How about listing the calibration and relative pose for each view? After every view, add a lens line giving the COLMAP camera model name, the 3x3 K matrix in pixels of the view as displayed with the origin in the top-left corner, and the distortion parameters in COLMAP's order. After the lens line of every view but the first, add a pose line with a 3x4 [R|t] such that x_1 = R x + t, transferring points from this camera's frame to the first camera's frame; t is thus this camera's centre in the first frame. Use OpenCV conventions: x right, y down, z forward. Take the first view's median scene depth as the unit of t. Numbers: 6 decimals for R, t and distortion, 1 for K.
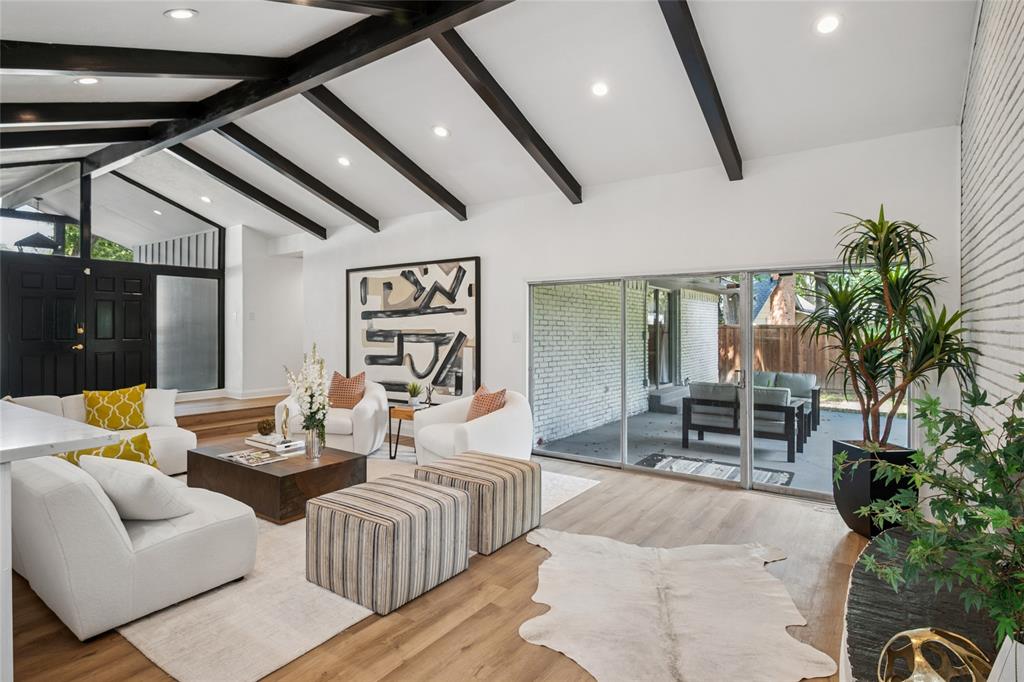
lens RADIAL K [[530.1, 0, 519.4], [0, 530.1, 332.3], [0, 0, 1]] dist [0.002528, 0.000406]
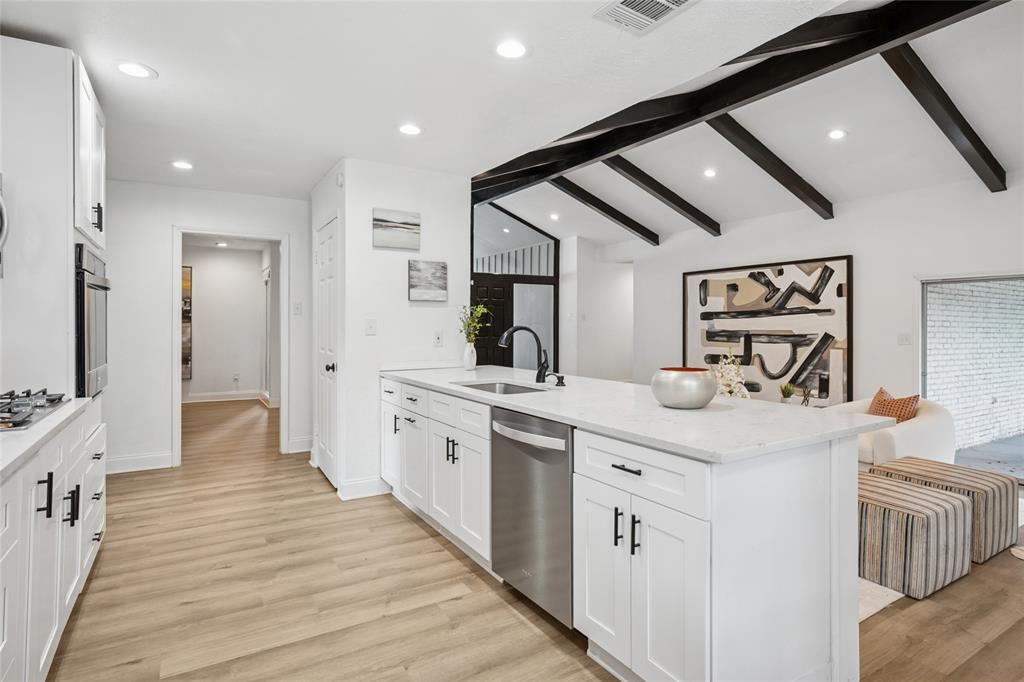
lens RADIAL K [[542.9, 0, 514.5], [0, 542.9, 324.3], [0, 0, 1]] dist [0.002308, 0.000025]
pose [[0.912188, -0.000553, -0.409771, -0.213509], [-0.002523, 0.999973, -0.006966, -0.008385], [0.409764, 0.007388, 0.912162, -0.139371]]
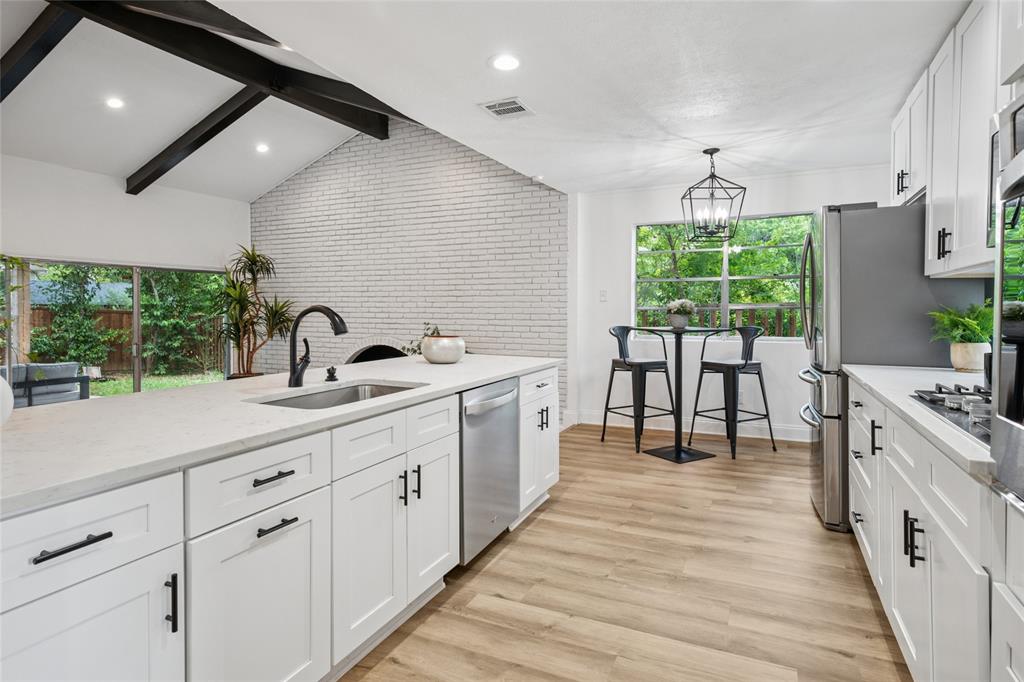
lens RADIAL K [[542.9, 0, 514.5], [0, 542.9, 324.3], [0, 0, 1]] dist [0.002308, 0.000025]
pose [[-0.166116, -0.028756, 0.985687, -0.717309], [0.005926, 0.999528, 0.030158, -0.008755], [-0.986088, 0.010851, -0.165867, 0.212912]]
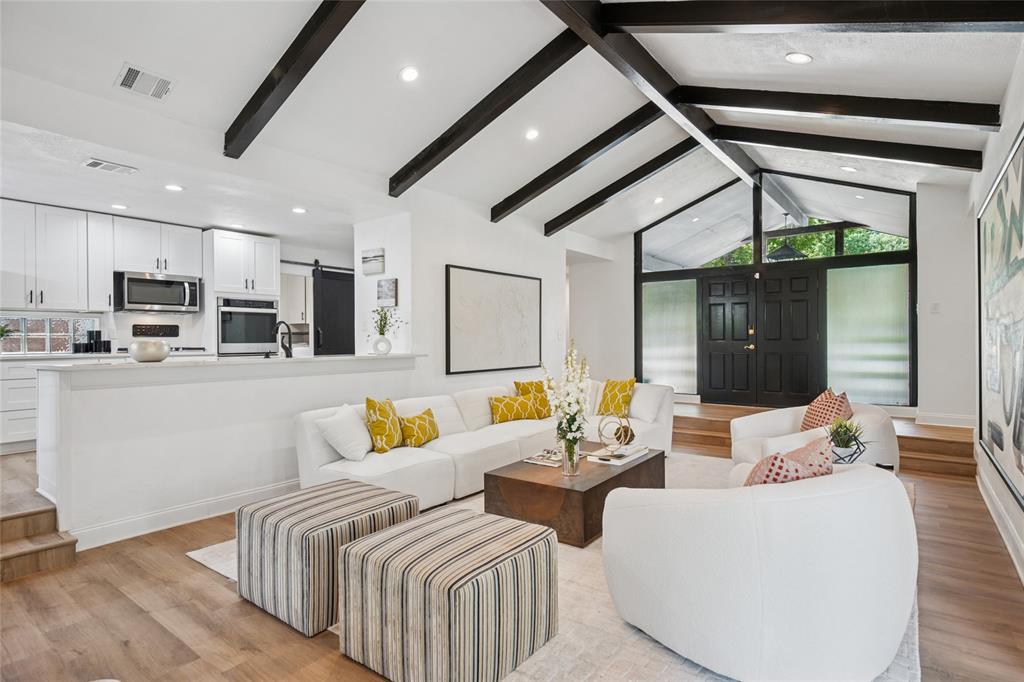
lens RADIAL K [[530.0, 0, 510.2], [0, 530.0, 337.9], [0, 0, 1]] dist [-0.001092, 0.000102]
pose [[-0.052581, -0.001306, -0.998616, 0.289965], [-0.001288, 0.999998, -0.001240, 0.012385], [0.998616, 0.001221, -0.052583, 0.609658]]
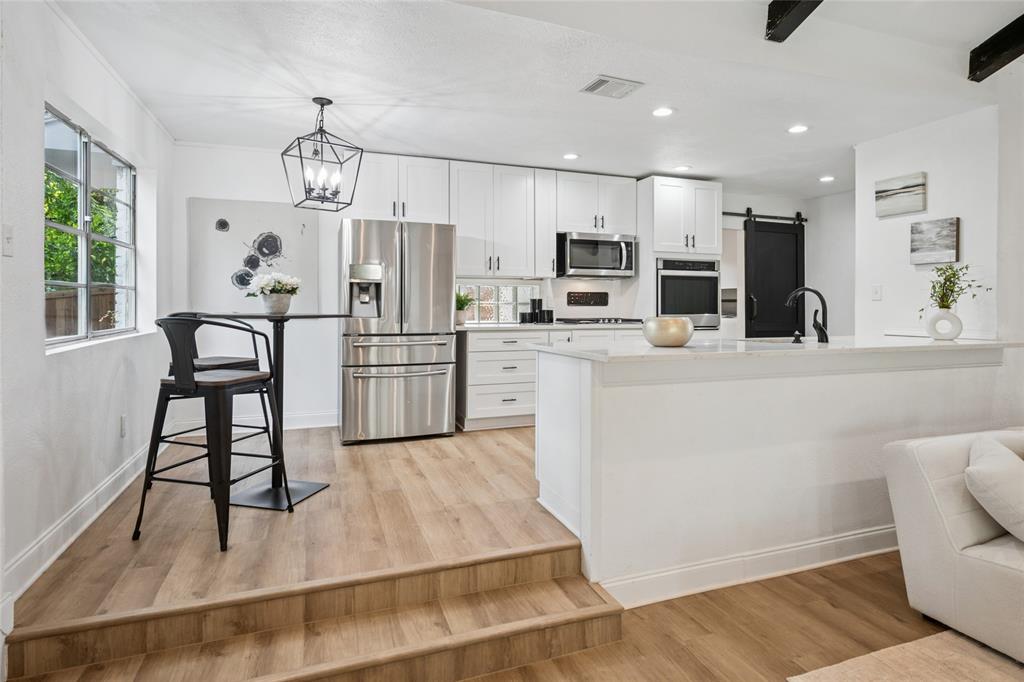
lens RADIAL K [[546.7, 0, 516.6], [0, 546.7, 305.8], [0, 0, 1]] dist [-0.004005, -0.000913]
pose [[-0.574618, 0.001153, -0.818421, 0.152455], [-0.009357, 0.999924, 0.007979, 0.004474], [0.818368, 0.012243, -0.574564, 0.340223]]
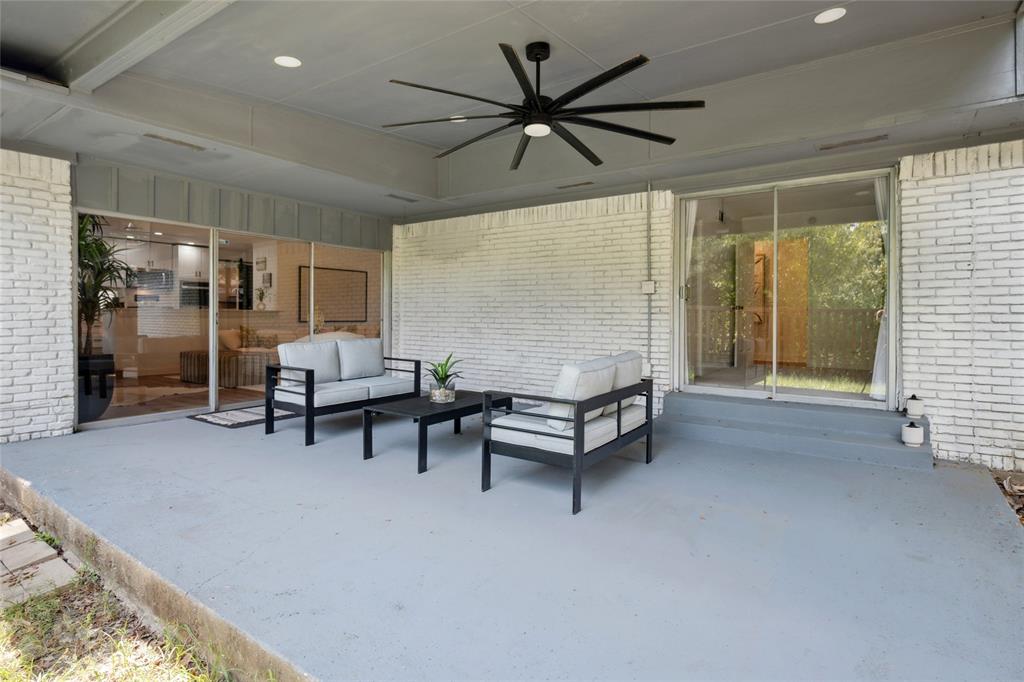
lens RADIAL K [[530.2, 0, 513.7], [0, 530.2, 317.3], [0, 0, 1]] dist [0.000902, 0.000317]
pose [[-0.013839, 0.002264, -0.999902, 1.132845], [-0.012364, 0.999921, 0.002435, 0.044349], [0.999828, 0.012397, -0.013810, 1.180014]]
